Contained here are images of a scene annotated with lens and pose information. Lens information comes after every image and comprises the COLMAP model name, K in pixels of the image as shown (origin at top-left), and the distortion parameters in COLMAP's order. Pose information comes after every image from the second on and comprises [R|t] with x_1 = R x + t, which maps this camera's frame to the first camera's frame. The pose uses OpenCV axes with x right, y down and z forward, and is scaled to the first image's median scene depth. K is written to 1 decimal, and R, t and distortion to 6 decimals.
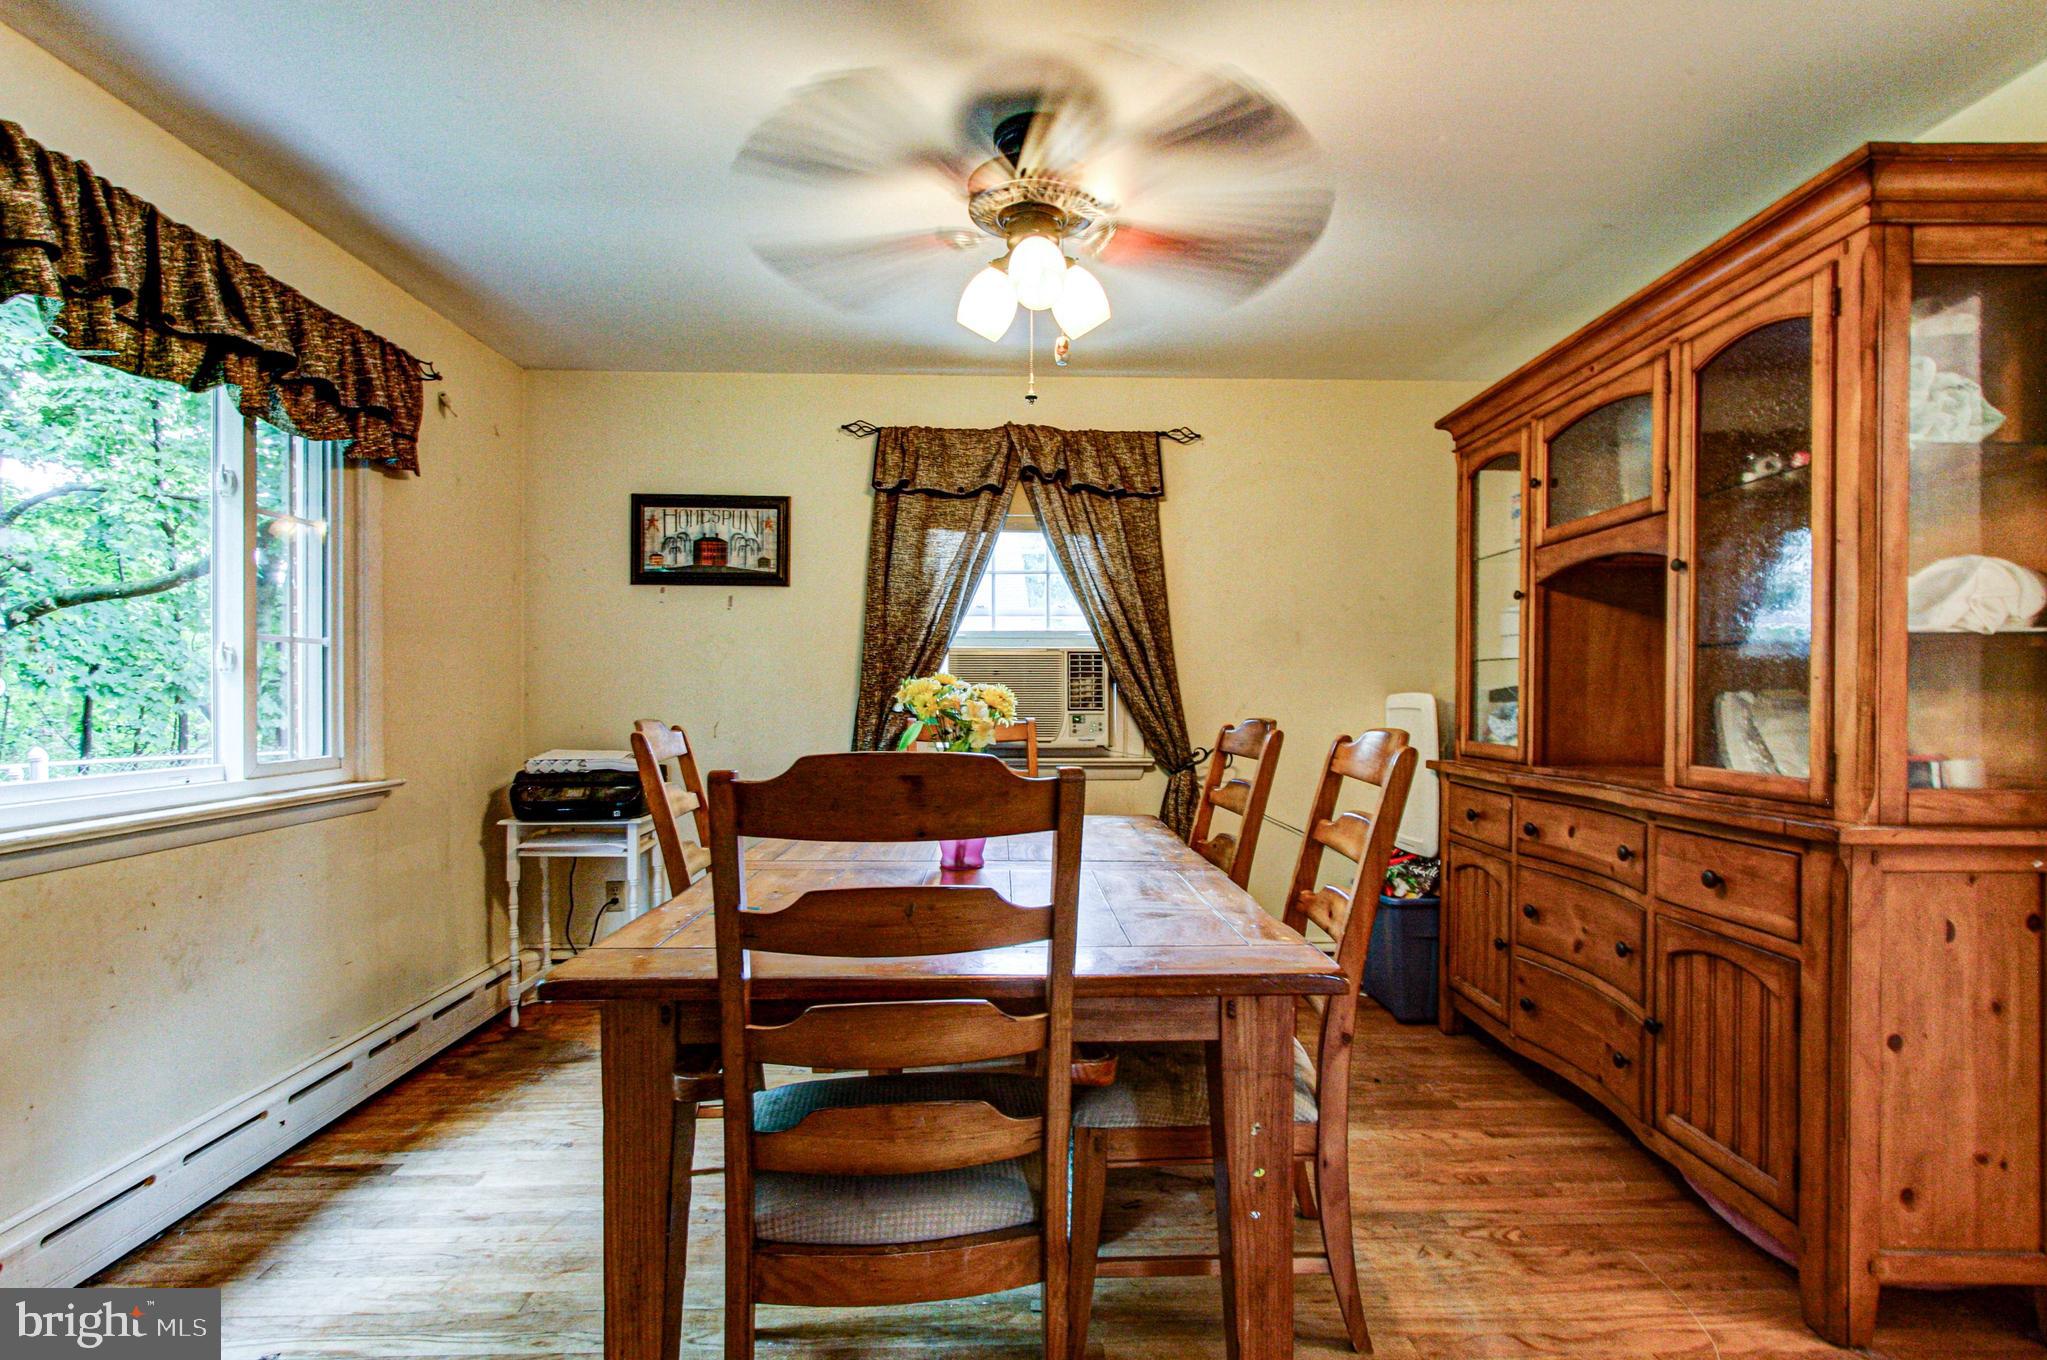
lens RADIAL K [[958.5, 0, 1023.5], [0, 958.5, 680.0], [0, 0, 1]] dist [0.001707, 0.000406]
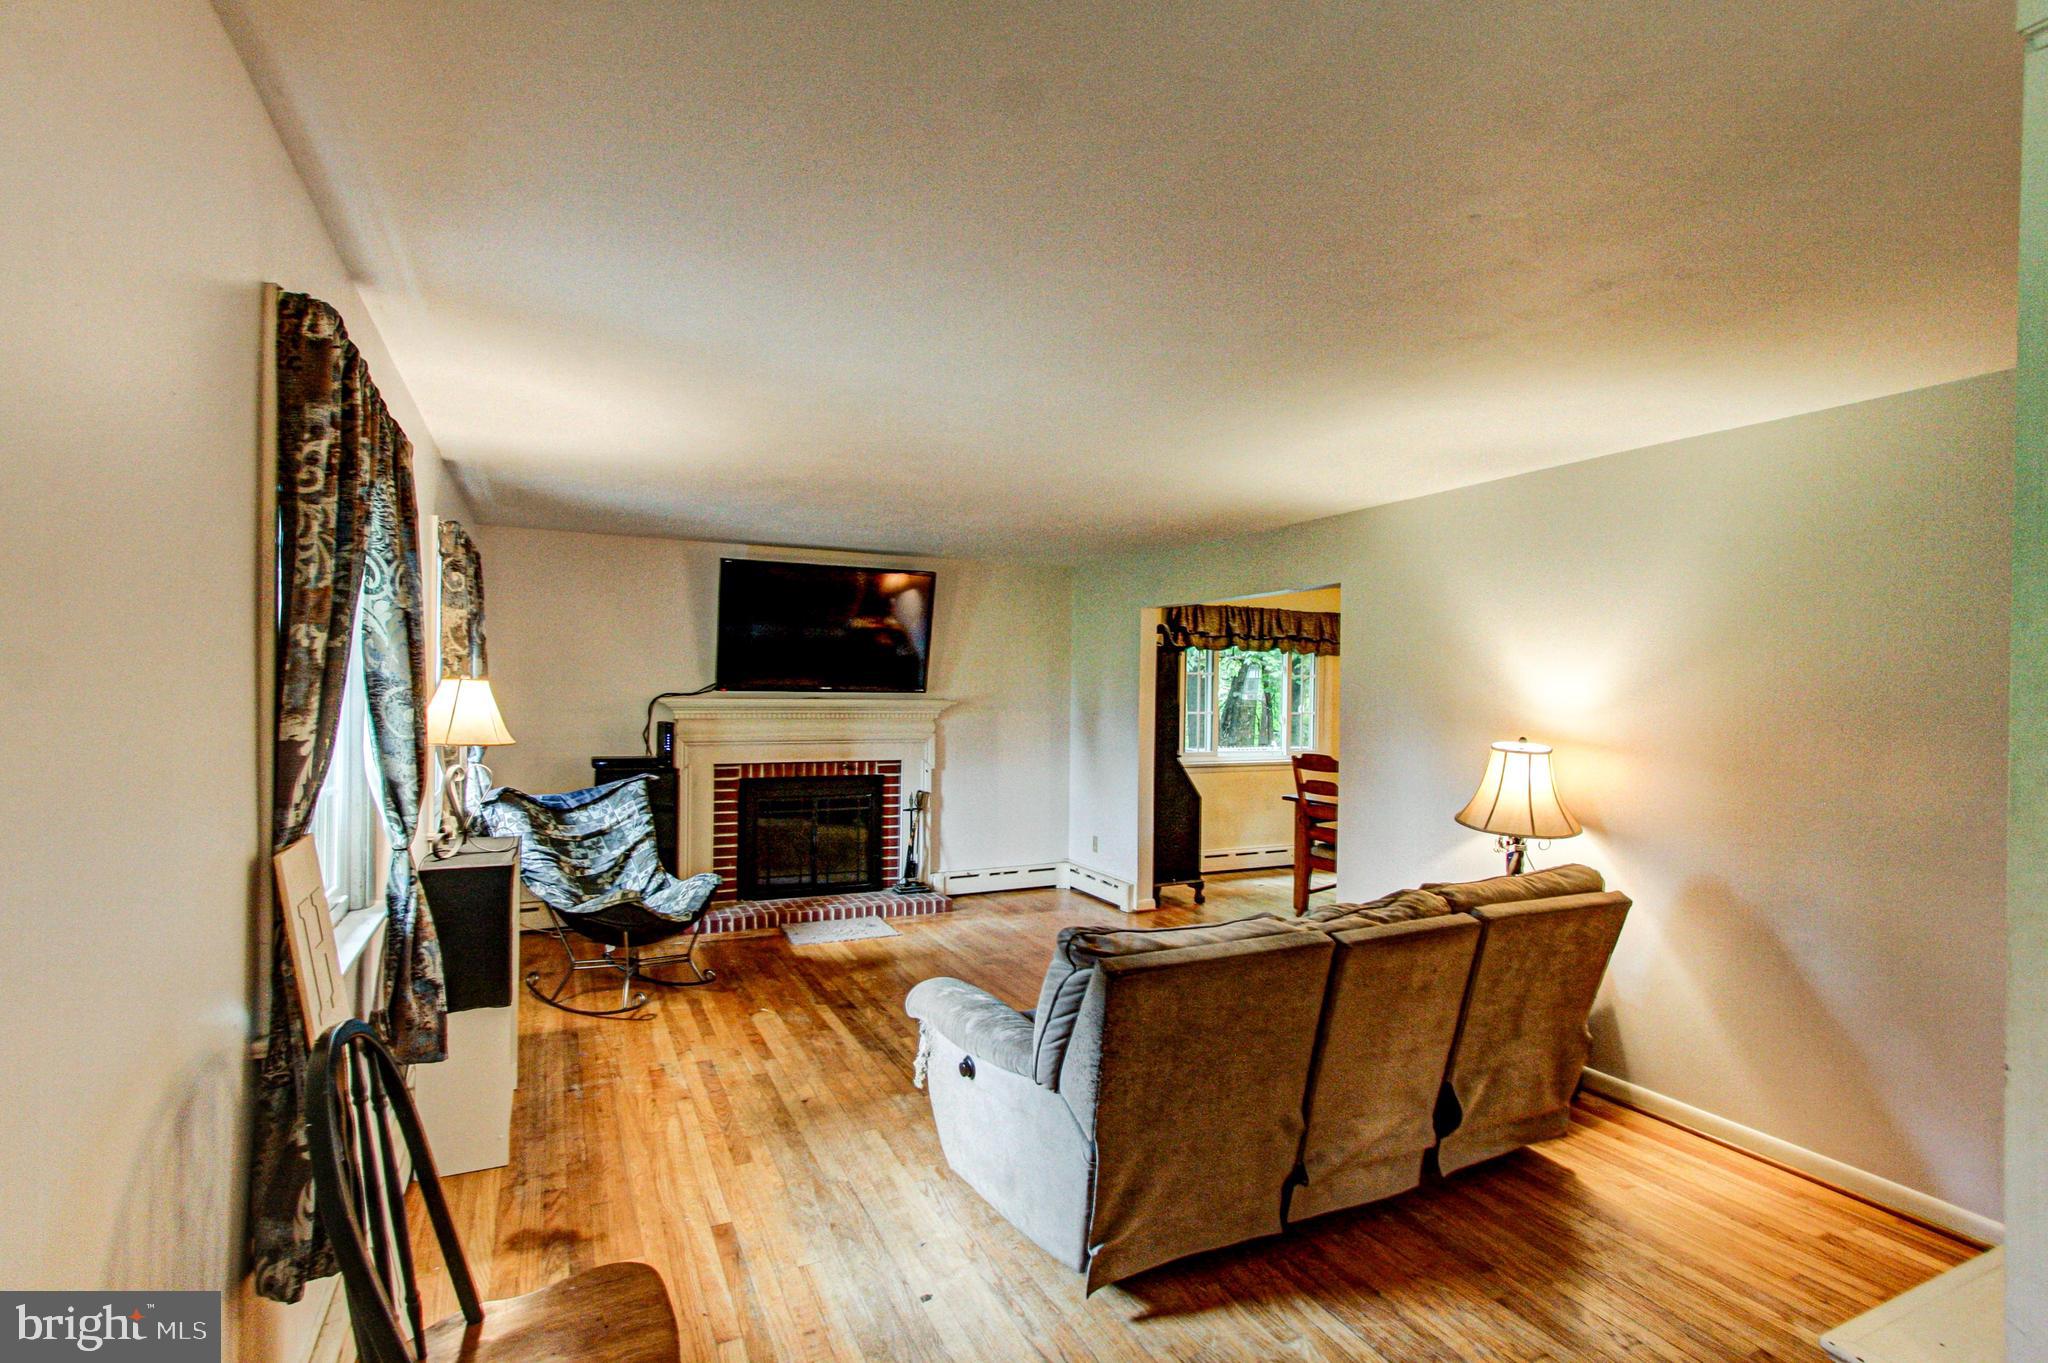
lens RADIAL K [[959.0, 0, 1024.0], [0, 959.0, 681.5], [0, 0, 1]] dist [0.001707, 0.000406]
pose [[0.413939, -0.001645, -0.910303, 2.156726], [-0.008474, 0.999948, -0.005660, -0.154818], [0.910265, 0.010056, 0.413903, -1.437817]]
